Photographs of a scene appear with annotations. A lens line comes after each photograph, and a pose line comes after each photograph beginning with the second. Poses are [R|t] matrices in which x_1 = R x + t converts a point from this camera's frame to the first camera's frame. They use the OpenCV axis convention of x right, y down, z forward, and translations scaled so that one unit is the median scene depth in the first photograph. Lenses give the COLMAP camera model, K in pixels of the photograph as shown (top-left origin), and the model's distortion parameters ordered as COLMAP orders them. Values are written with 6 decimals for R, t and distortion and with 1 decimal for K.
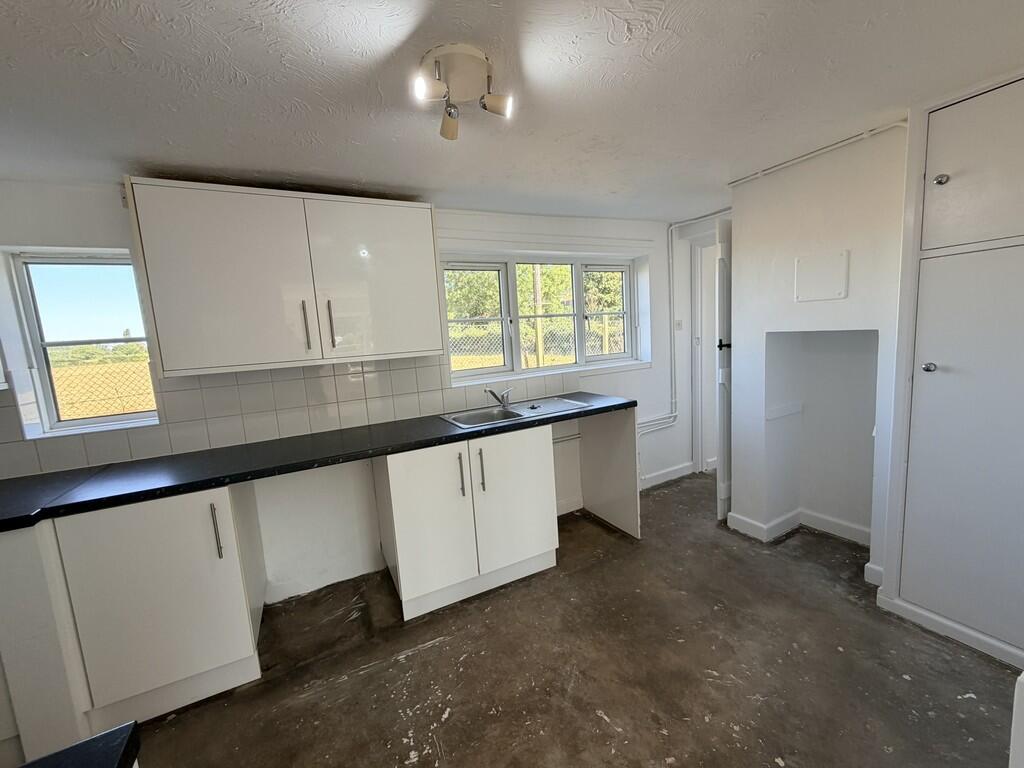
lens RADIAL K [[407.9, 0, 510.2], [0, 407.9, 383.3], [0, 0, 1]] dist [-0.000680, 0.000723]
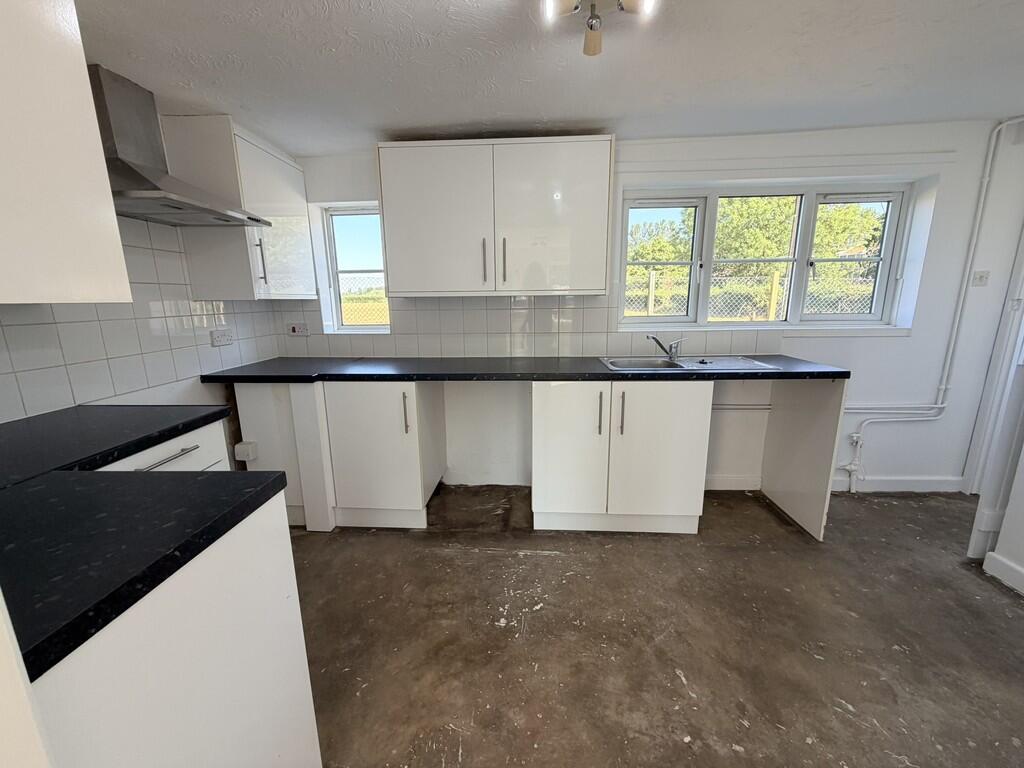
lens RADIAL K [[407.9, 0, 506.1], [0, 407.9, 382.0], [0, 0, 1]] dist [-0.000680, 0.000723]
pose [[0.856965, 0.158078, -0.490533, 0.164555], [-0.106076, 0.985521, 0.132277, 0.036487], [0.504341, -0.061323, 0.861324, 0.007216]]
